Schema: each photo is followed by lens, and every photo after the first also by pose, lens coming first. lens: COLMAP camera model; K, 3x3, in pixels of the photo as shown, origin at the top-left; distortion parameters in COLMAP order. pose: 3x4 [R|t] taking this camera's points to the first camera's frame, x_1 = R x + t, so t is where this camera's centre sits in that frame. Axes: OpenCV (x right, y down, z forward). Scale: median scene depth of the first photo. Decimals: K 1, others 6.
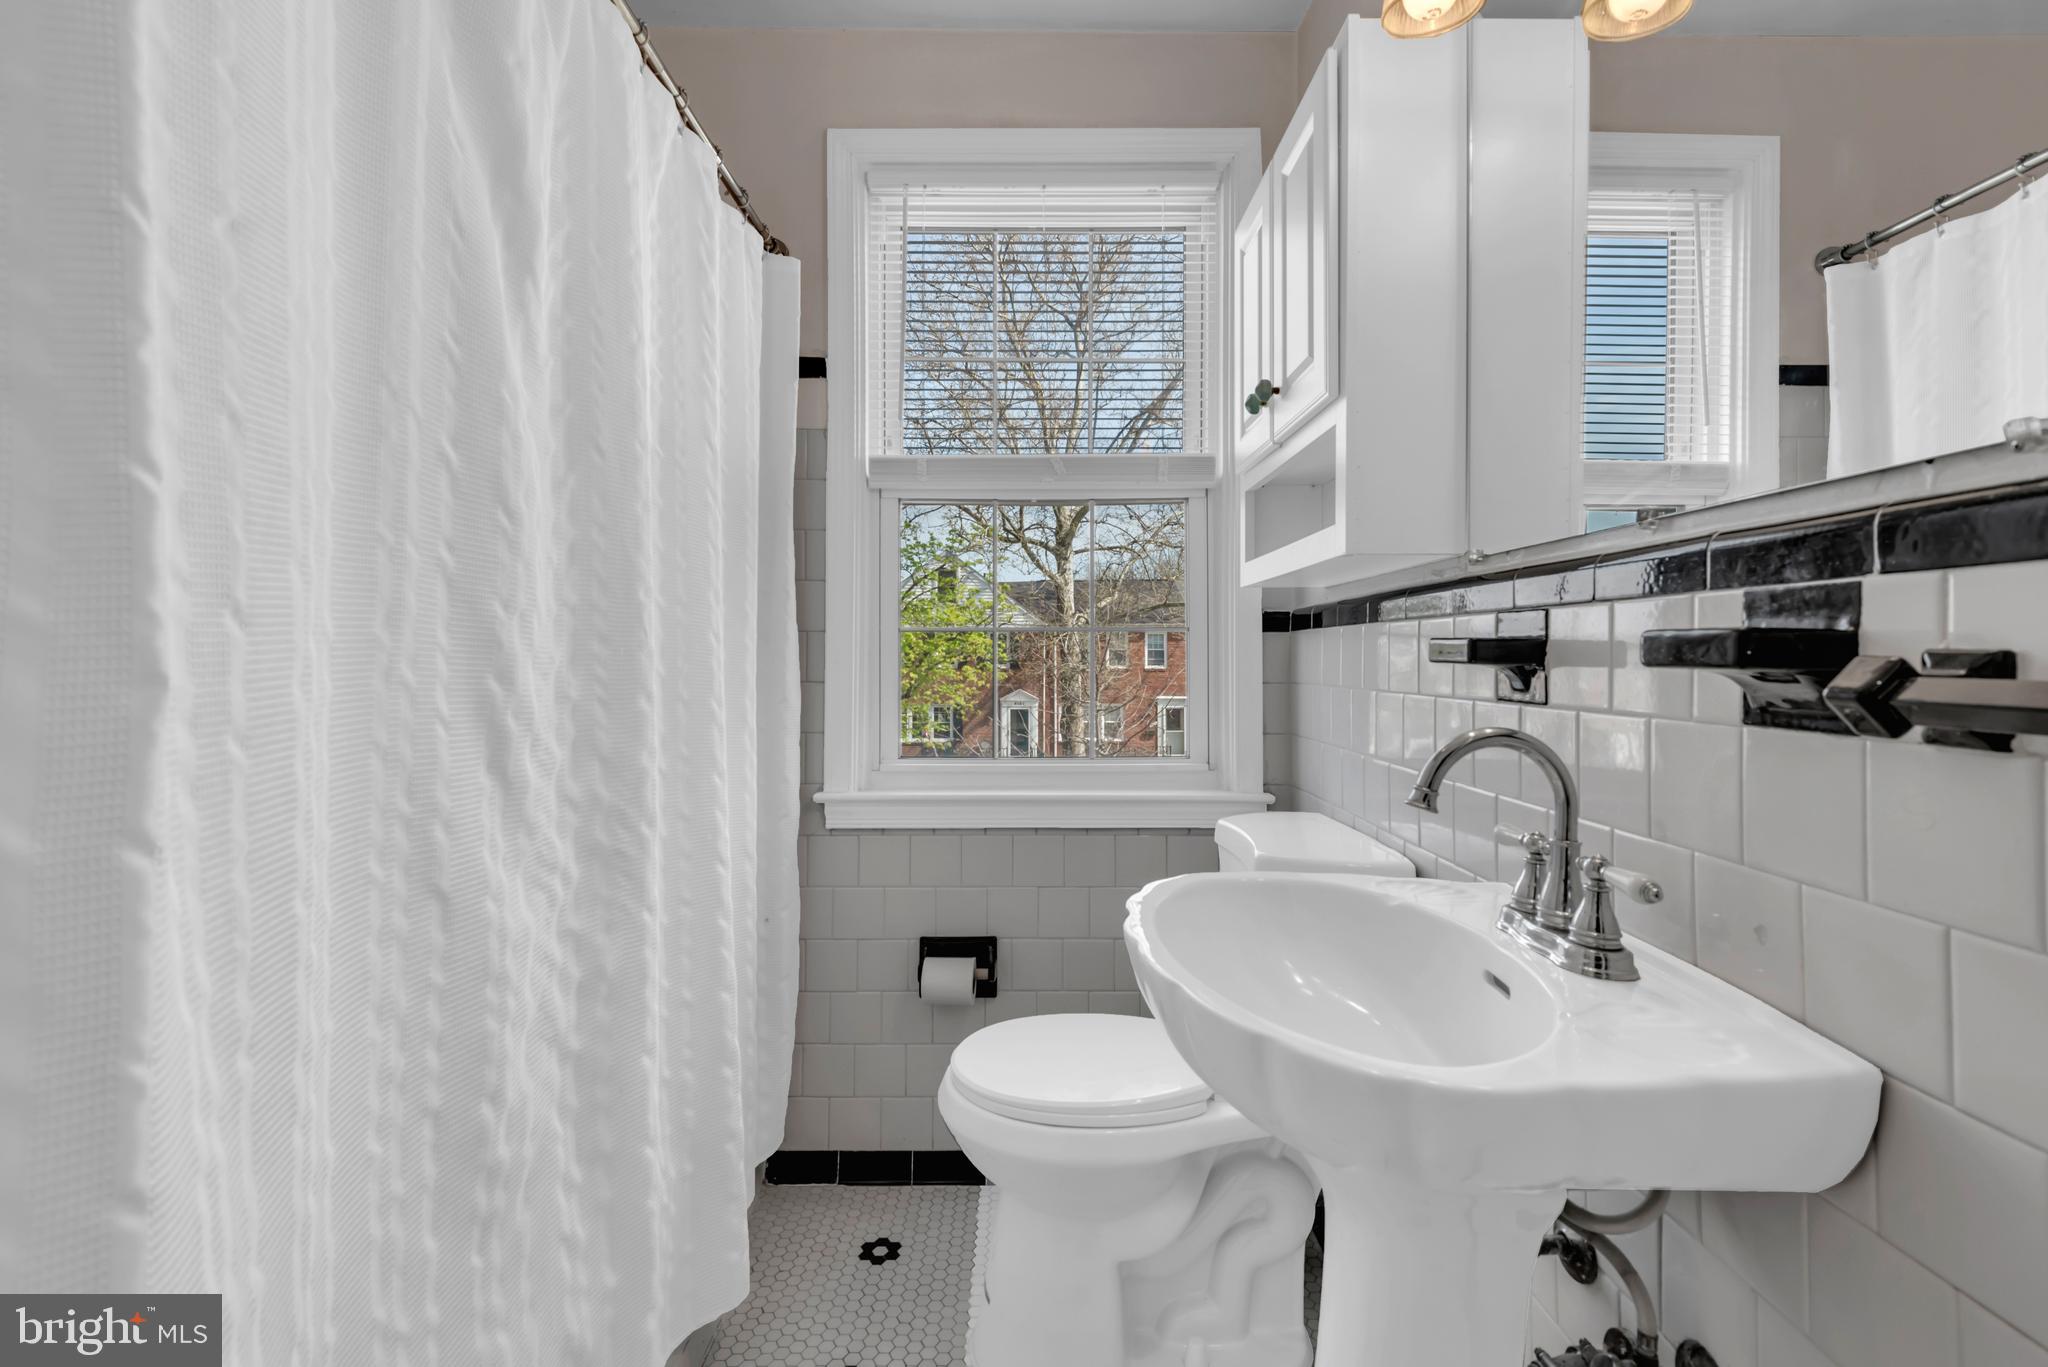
lens RADIAL K [[930.3, 0, 1024.8], [0, 930.3, 670.3], [0, 0, 1]] dist [0.020846, -0.003684]
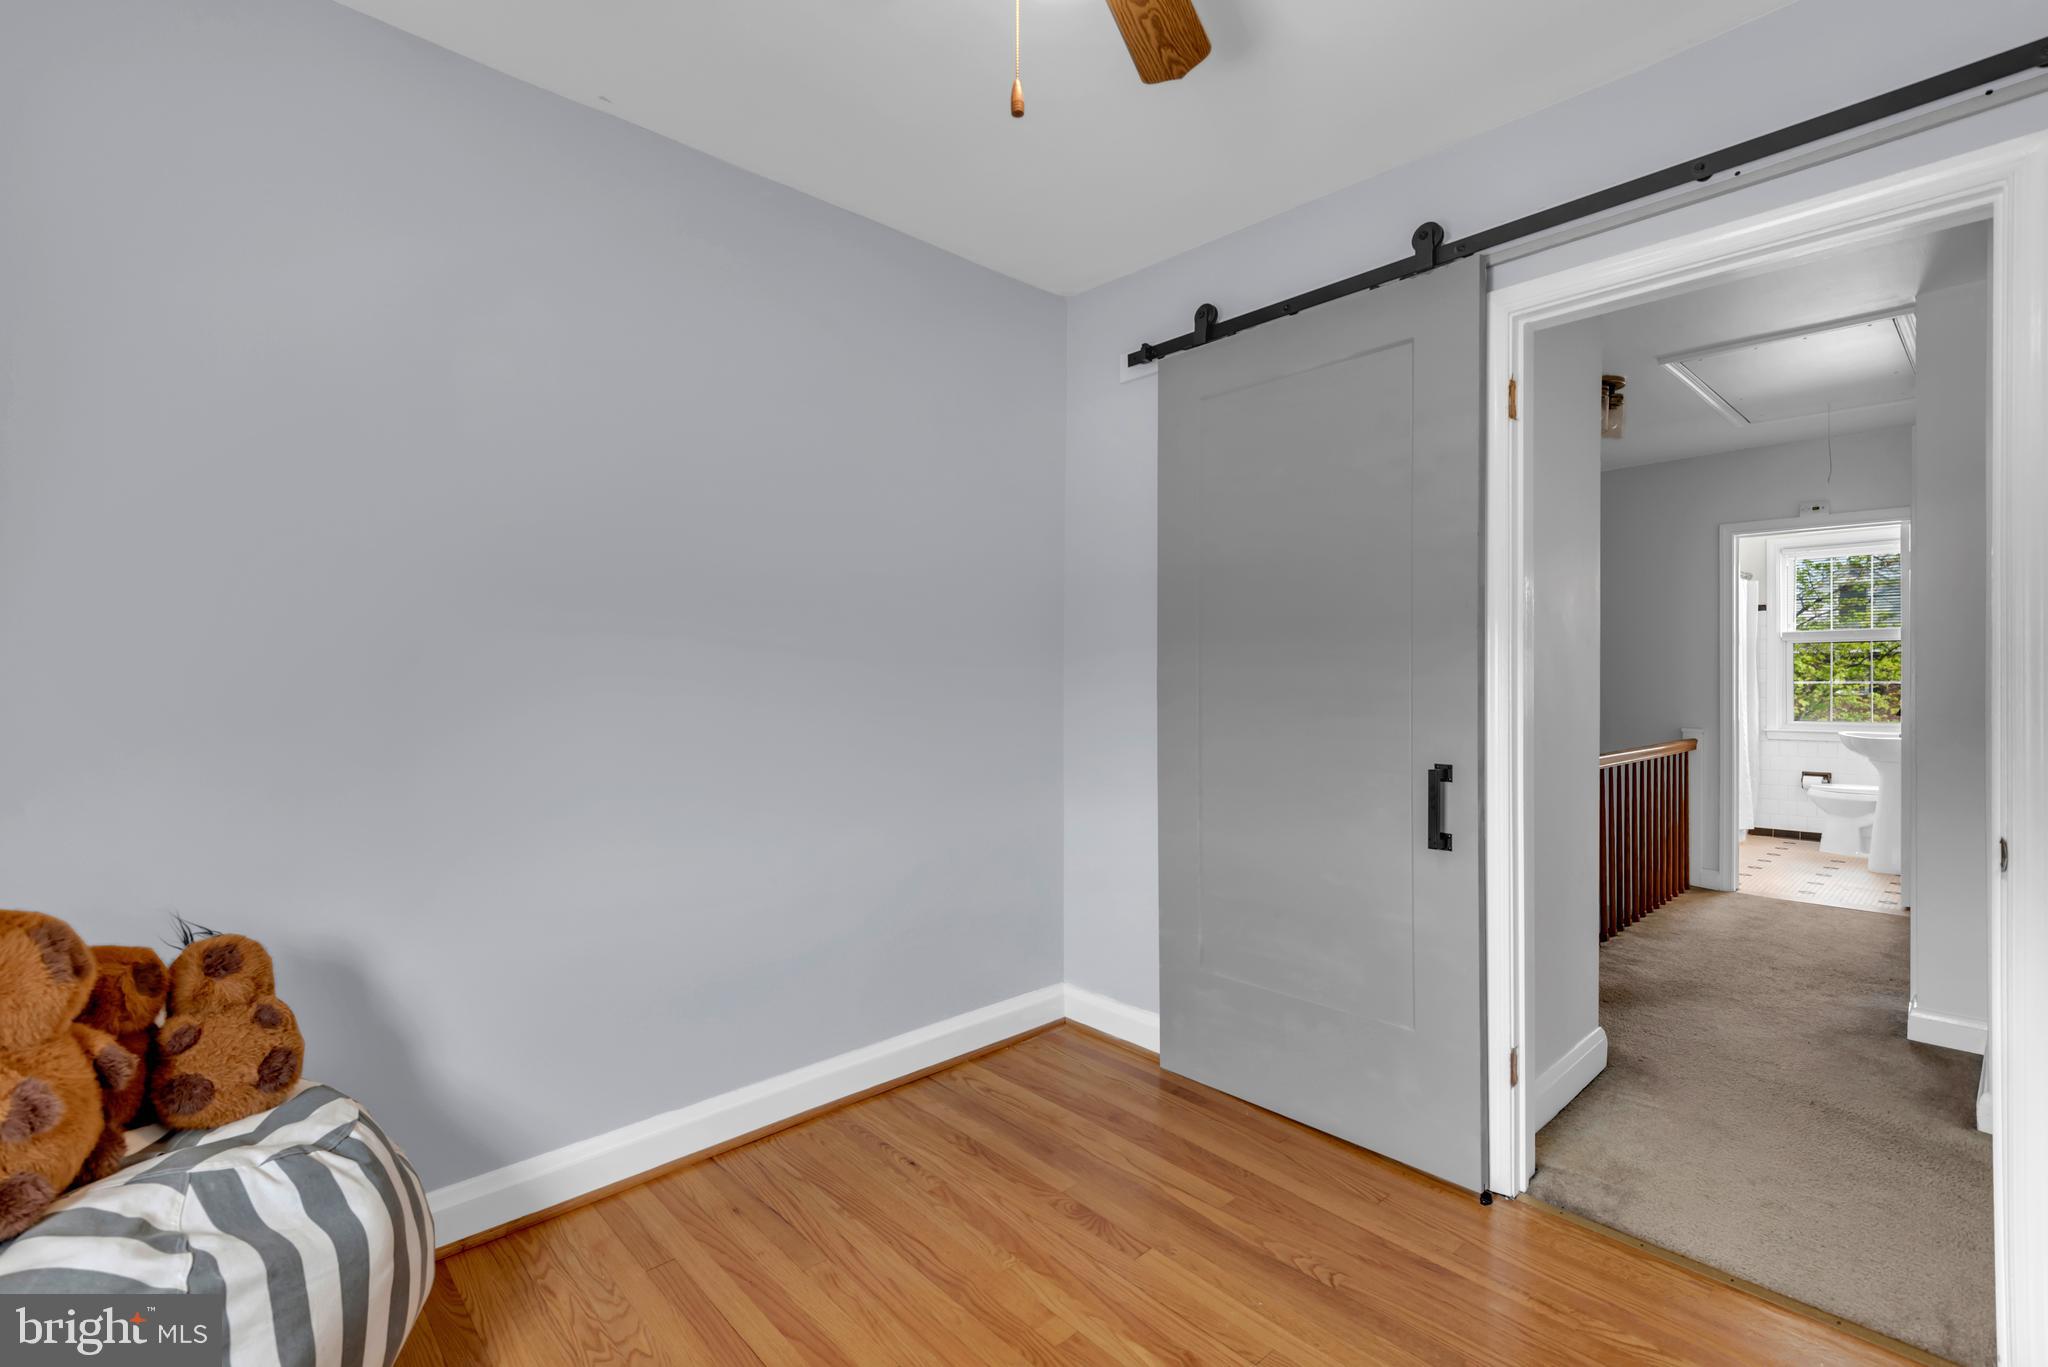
lens RADIAL K [[930.3, 0, 1024.8], [0, 930.3, 670.3], [0, 0, 1]] dist [0.020846, -0.003684]
pose [[0.688238, 0.000485, -0.725485, 0.432865], [-0.016864, 0.999740, -0.015329, 0.019578], [0.725289, 0.022785, 0.688067, -3.438673]]
